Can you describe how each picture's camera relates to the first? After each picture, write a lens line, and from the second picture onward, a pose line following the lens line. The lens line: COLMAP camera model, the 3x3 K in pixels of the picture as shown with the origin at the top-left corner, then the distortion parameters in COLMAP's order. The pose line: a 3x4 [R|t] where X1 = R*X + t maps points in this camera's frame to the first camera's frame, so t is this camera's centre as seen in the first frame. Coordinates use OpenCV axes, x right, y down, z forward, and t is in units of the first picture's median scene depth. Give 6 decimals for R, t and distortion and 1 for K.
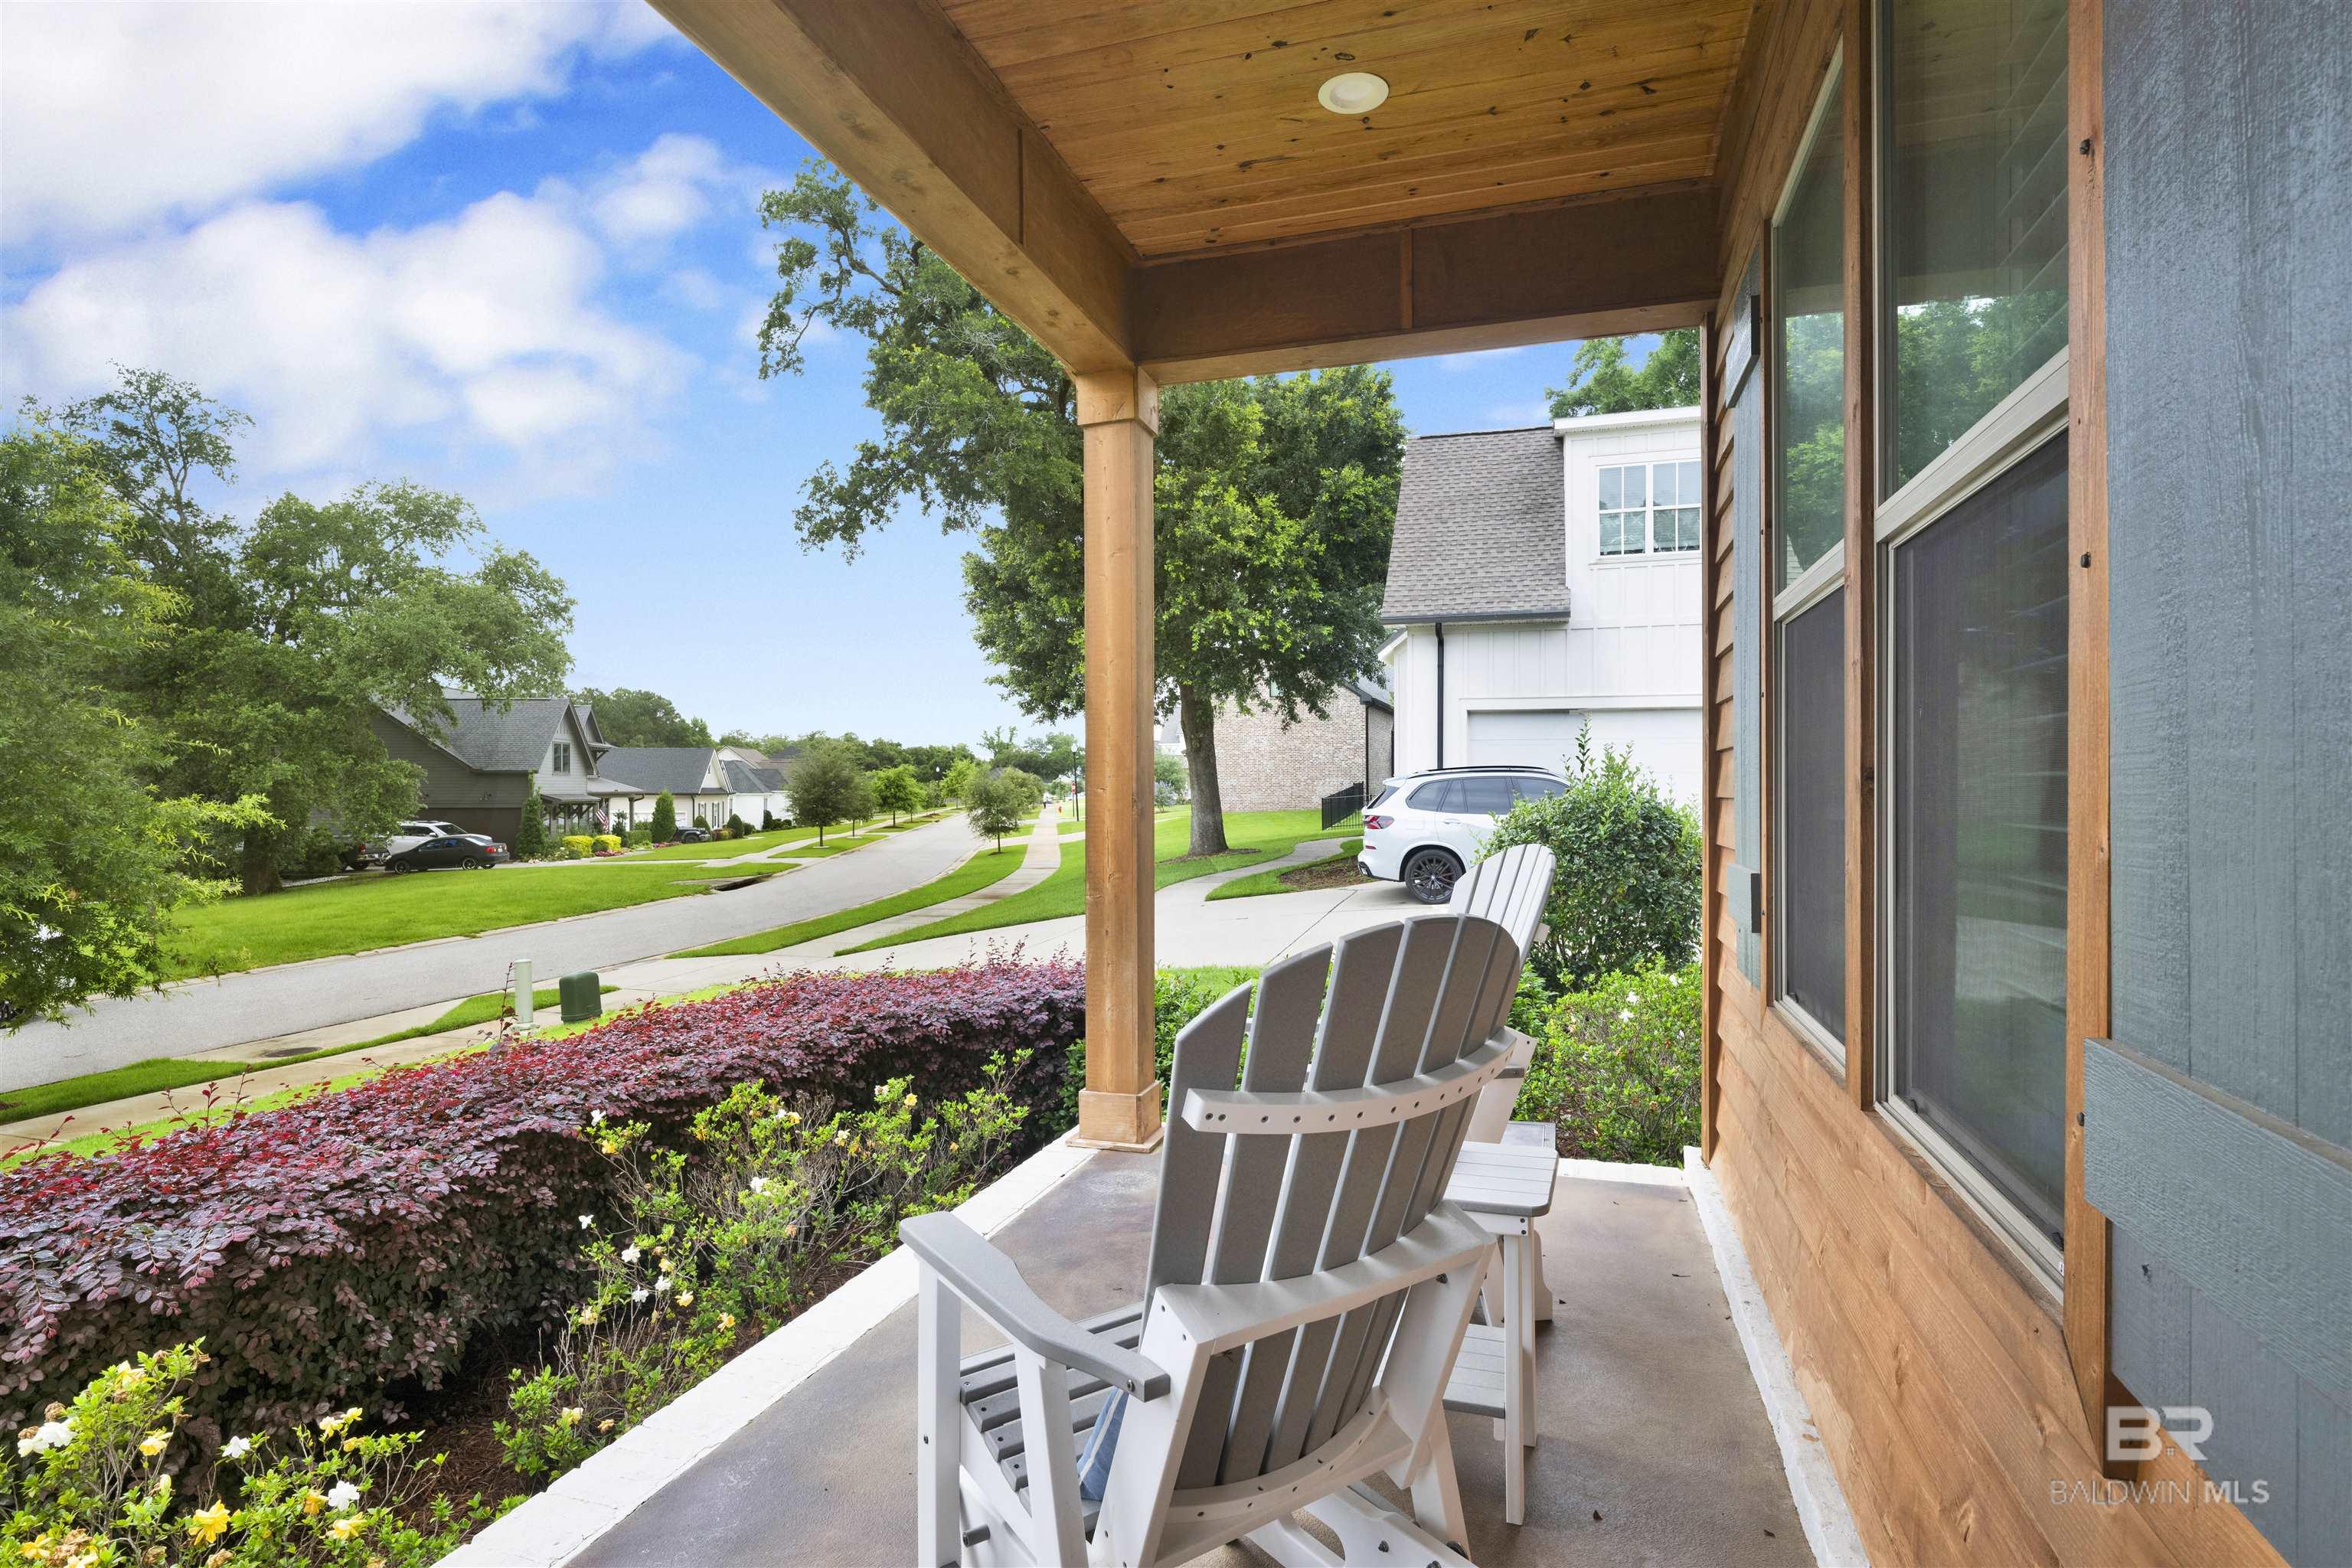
lens RADIAL K [[1186.0, 0, 1176.1], [0, 1186.0, 785.0], [0, 0, 1]] dist [0.000233, -0.000009]
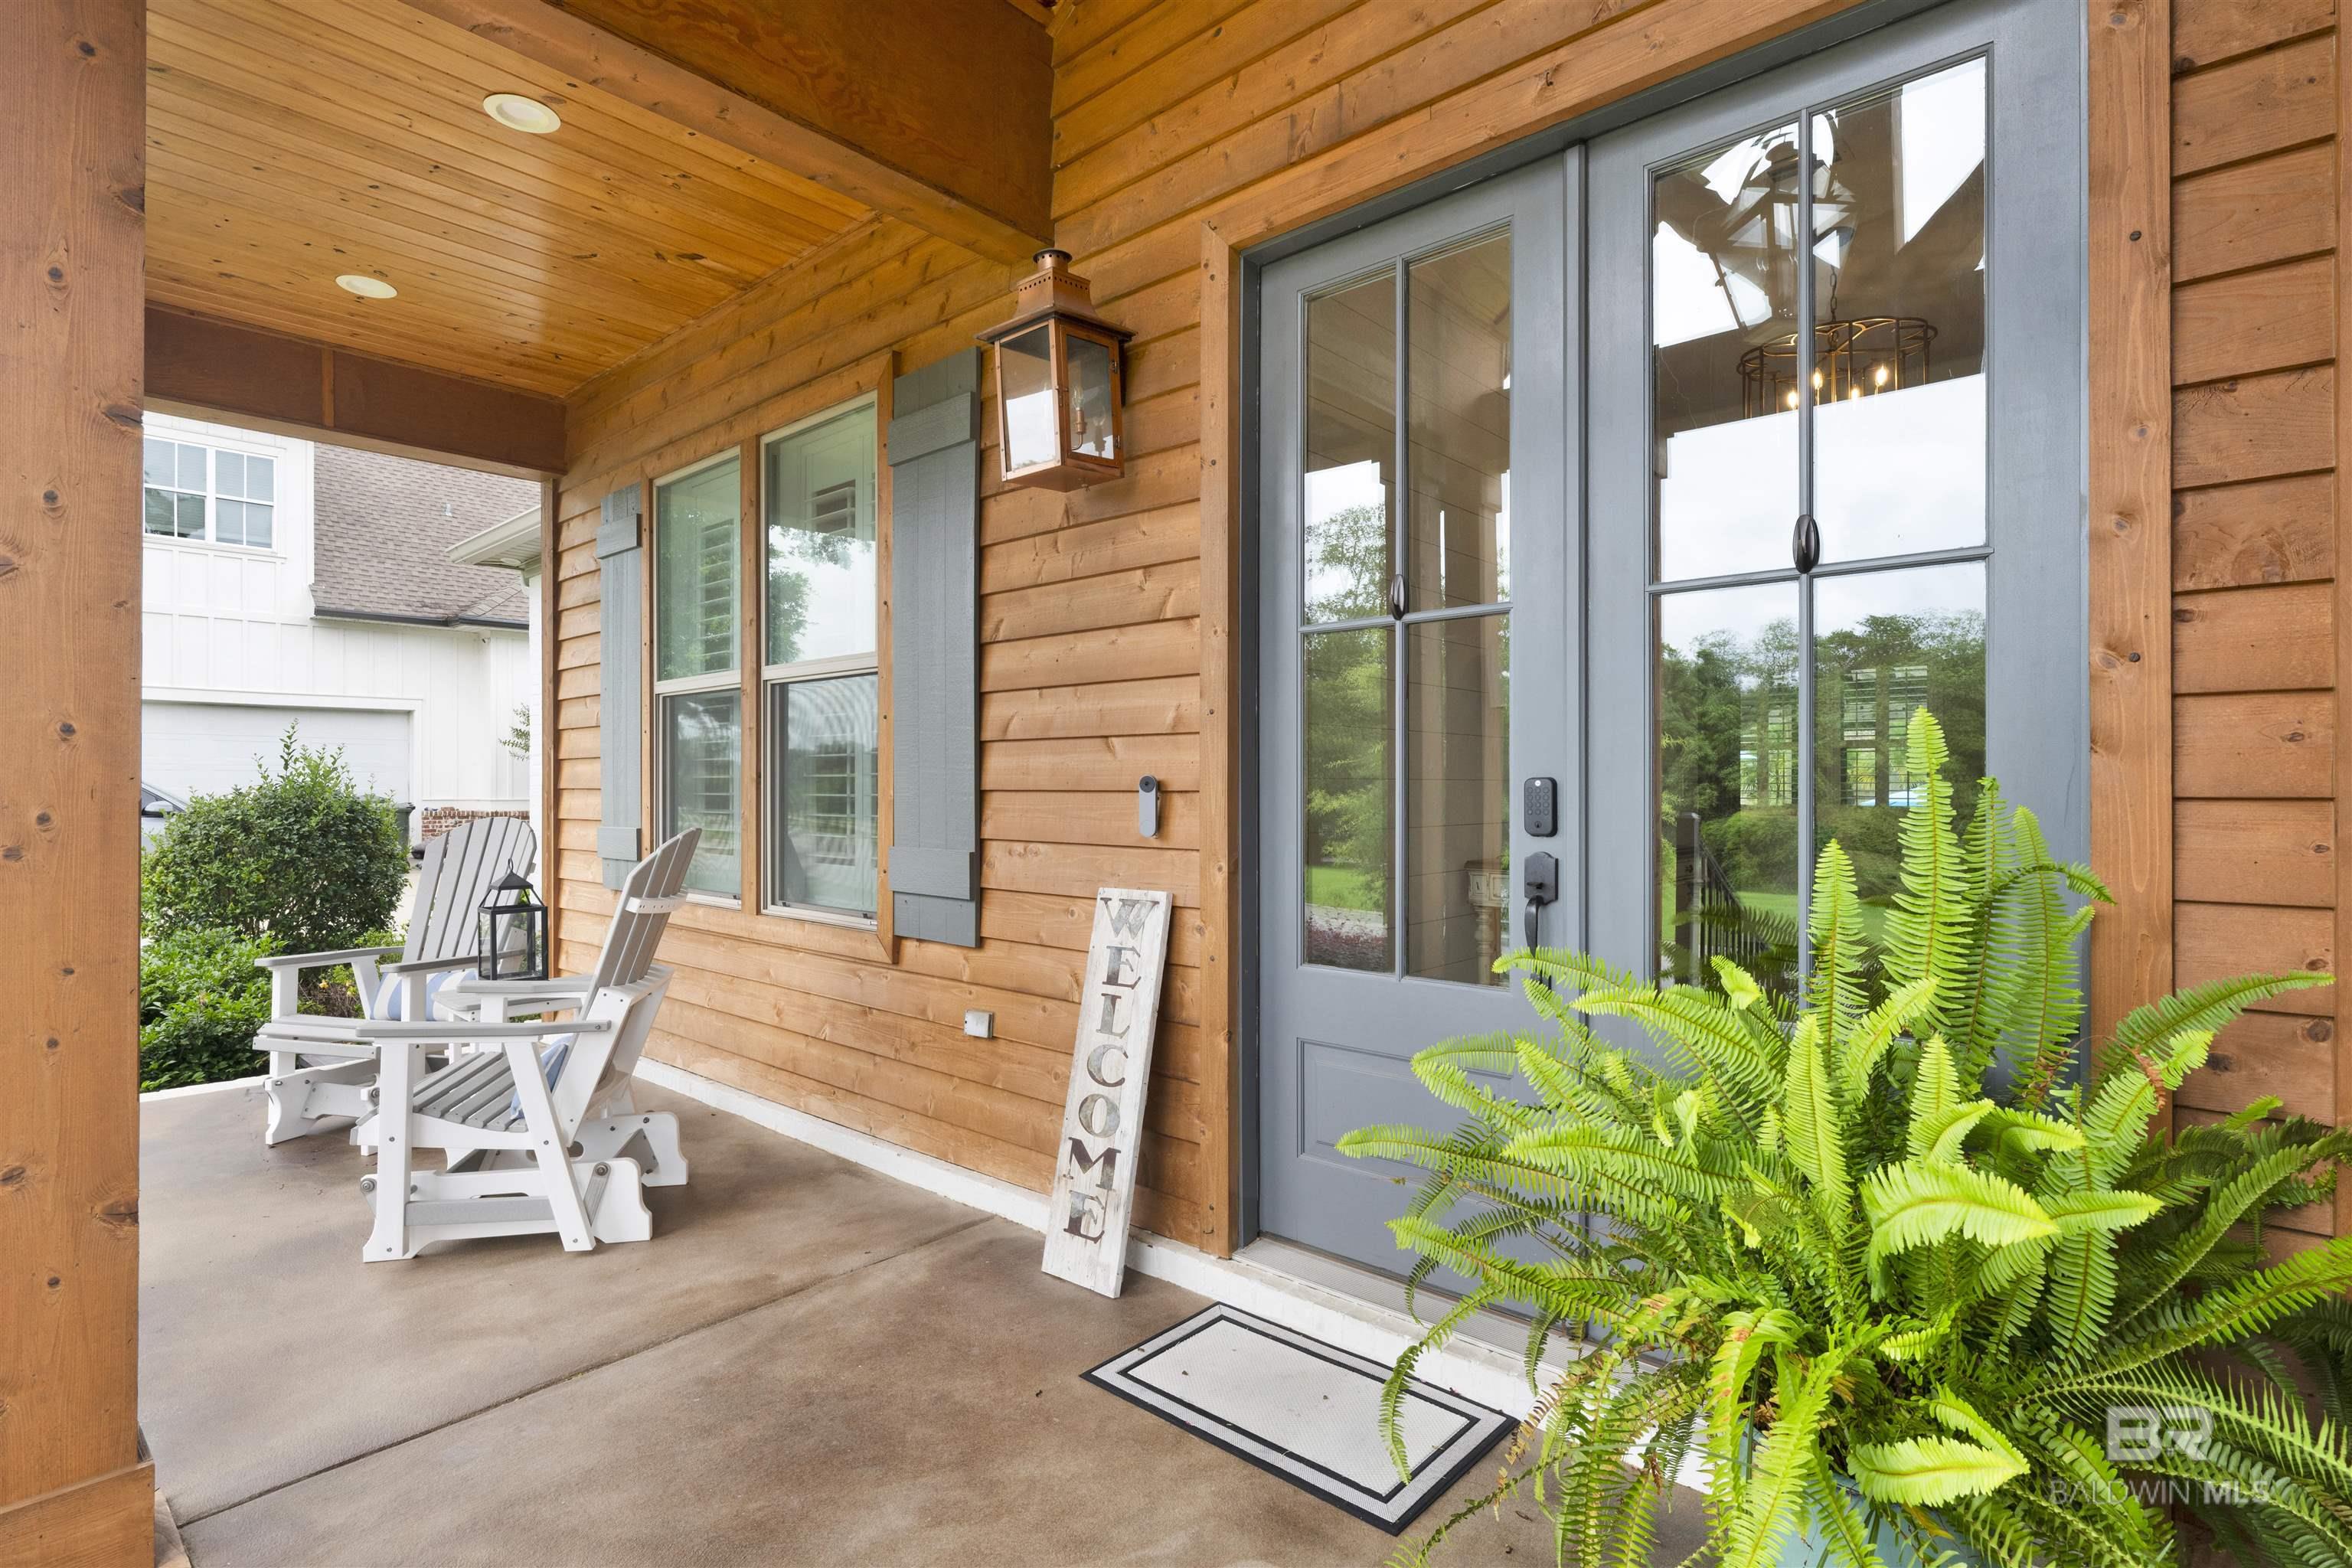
lens RADIAL K [[1136.8, 0, 1176.3], [0, 1136.8, 781.7], [0, 0, 1]] dist [0.000388, 0.000009]
pose [[0.401444, -0.001142, 0.915883, -0.297633], [0.003914, 0.999992, -0.000469, 0.003602], [-0.915875, 0.003773, 0.401445, -0.177880]]
